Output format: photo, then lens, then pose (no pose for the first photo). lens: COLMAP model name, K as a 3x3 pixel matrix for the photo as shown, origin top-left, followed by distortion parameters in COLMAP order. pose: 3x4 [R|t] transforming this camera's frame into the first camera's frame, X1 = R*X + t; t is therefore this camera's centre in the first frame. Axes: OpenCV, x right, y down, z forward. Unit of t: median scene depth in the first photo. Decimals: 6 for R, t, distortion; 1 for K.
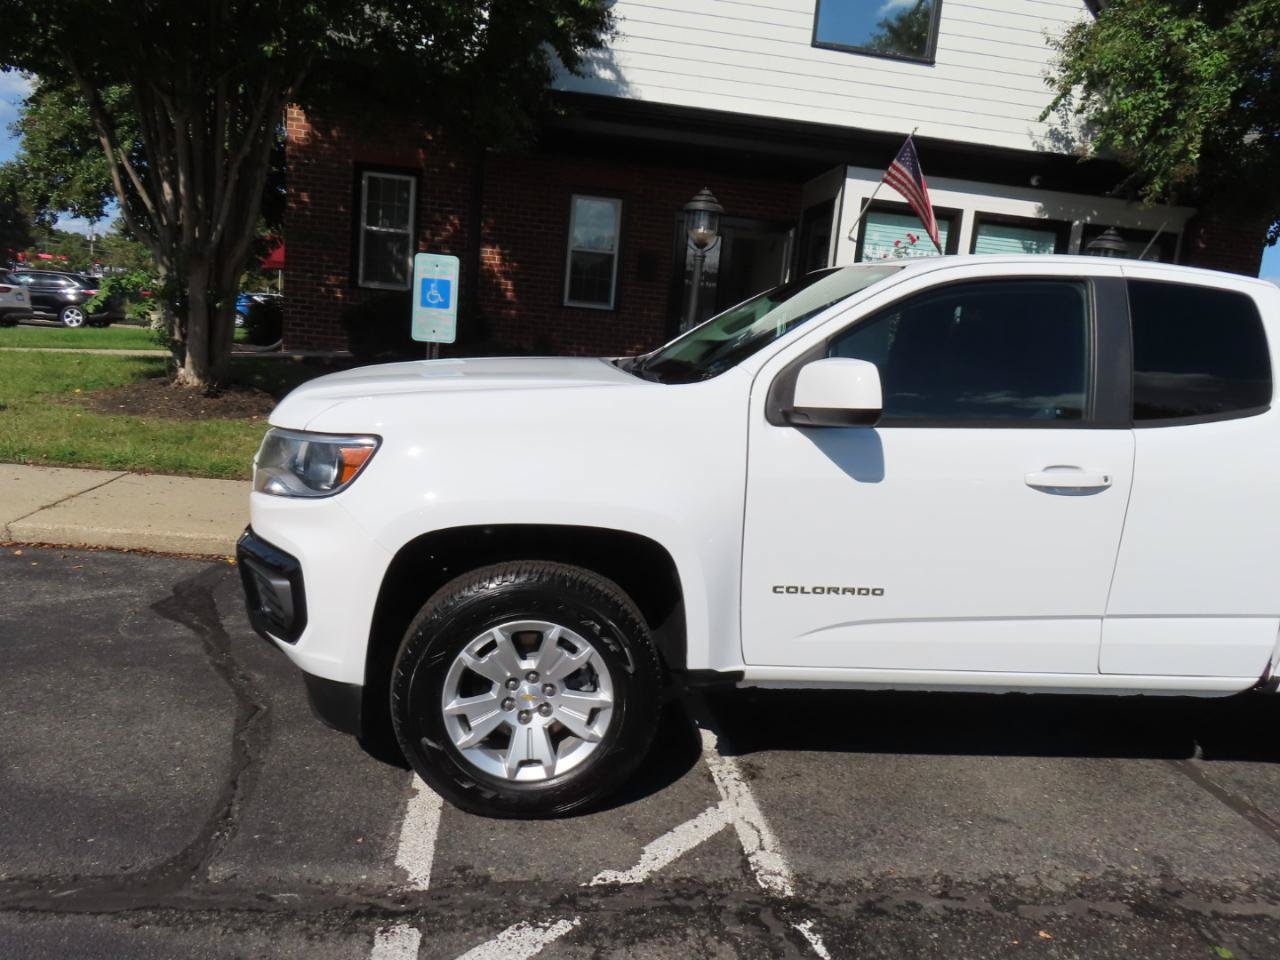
lens RADIAL K [[915.7, 0, 643.2], [0, 915.7, 481.2], [0, 0, 1]] dist [-0.006219, -0.001706]
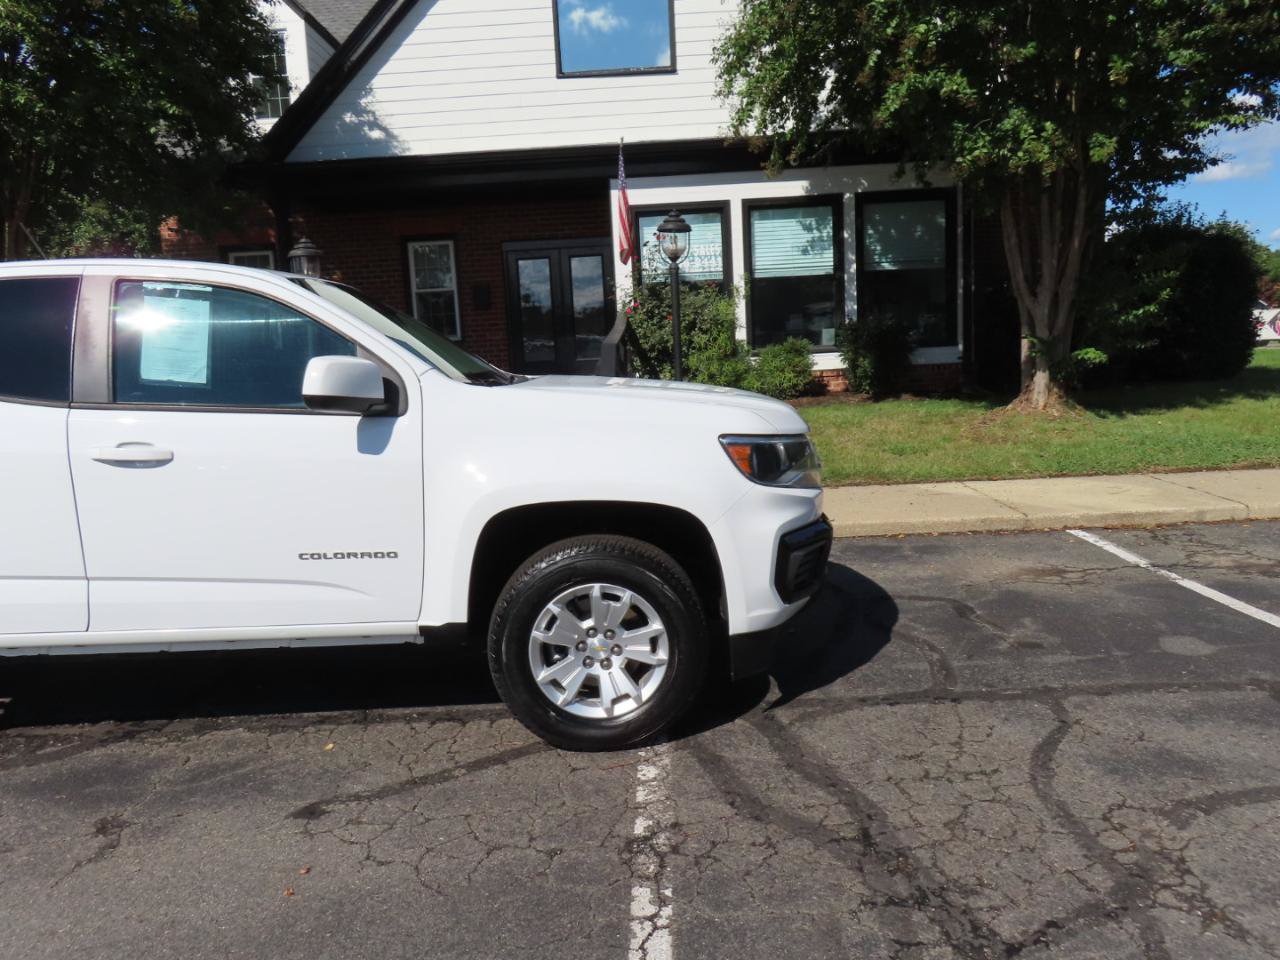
lens RADIAL K [[915.7, 0, 643.2], [0, 915.7, 481.2], [0, 0, 1]] dist [-0.006219, -0.001706]
pose [[0.979222, -0.117527, -0.165262, 0.560245], [0.113469, 0.992966, -0.033819, 0.071654], [0.168075, 0.014364, 0.985670, -0.075697]]
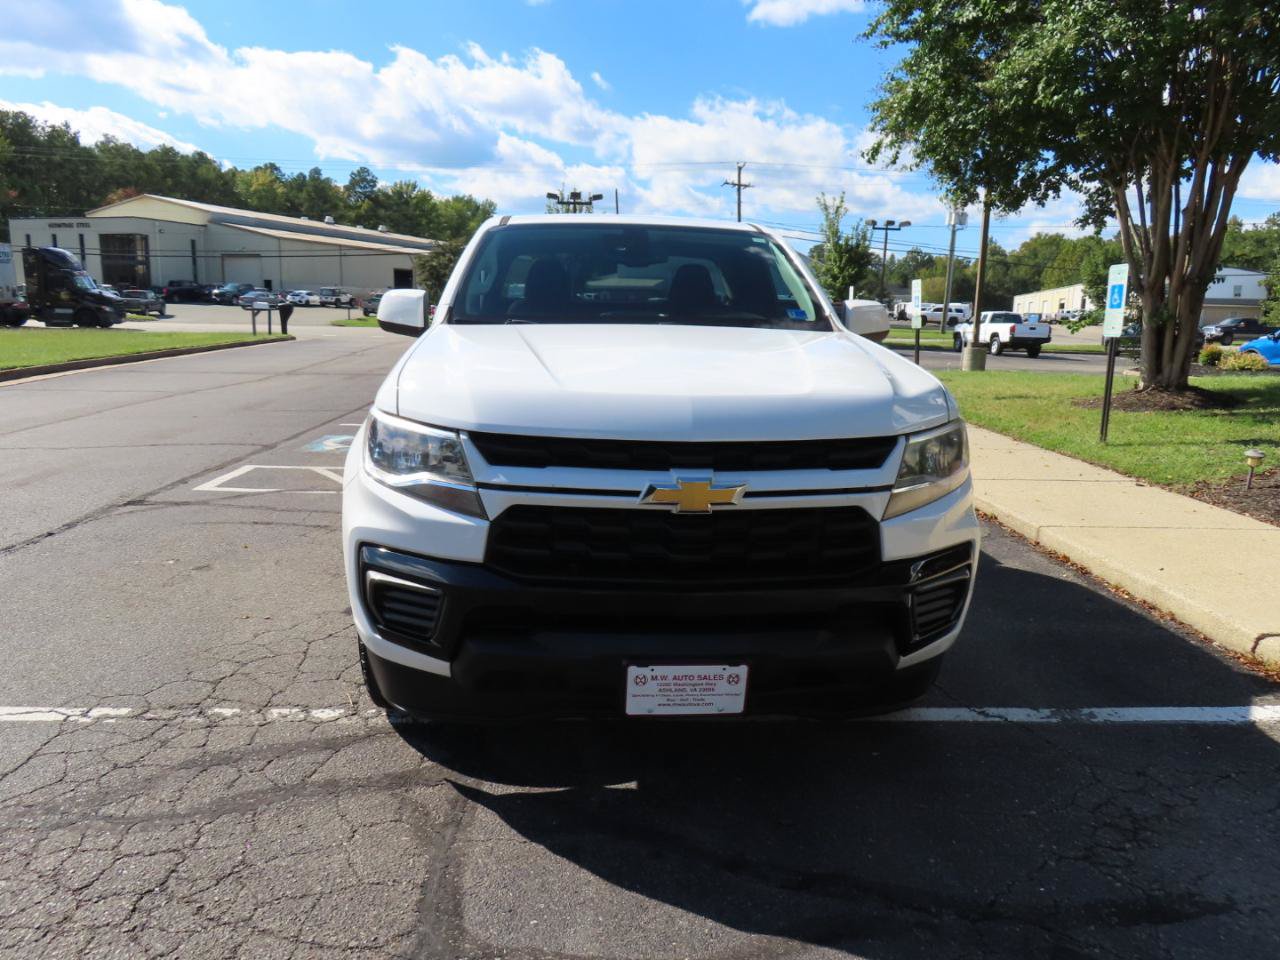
lens RADIAL K [[915.7, 0, 643.2], [0, 915.7, 481.2], [0, 0, 1]] dist [-0.006219, -0.001706]
pose [[-0.094174, 0.087663, -0.991689, 0.830403], [-0.189340, 0.976358, 0.104288, 0.021443], [0.977385, 0.197588, -0.075350, 0.414640]]
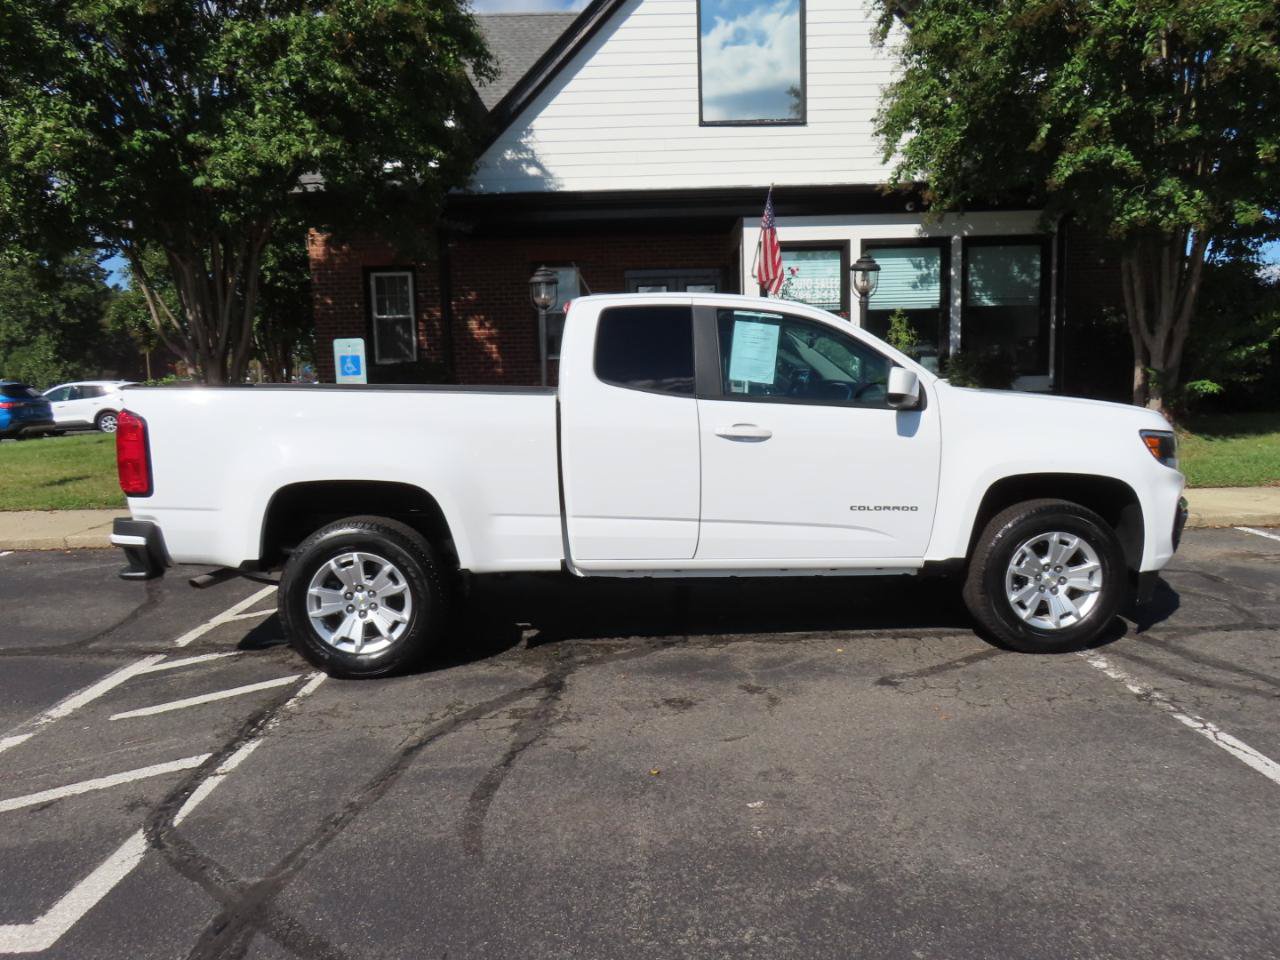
lens RADIAL K [[916.9, 0, 642.3], [0, 916.9, 480.2], [0, 0, 1]] dist [-0.010049, 0.004480]
pose [[0.985256, -0.099502, -0.139173, 0.317716], [0.092224, 0.994058, -0.057815, 0.076977], [0.144099, 0.044128, 0.988579, -0.267995]]
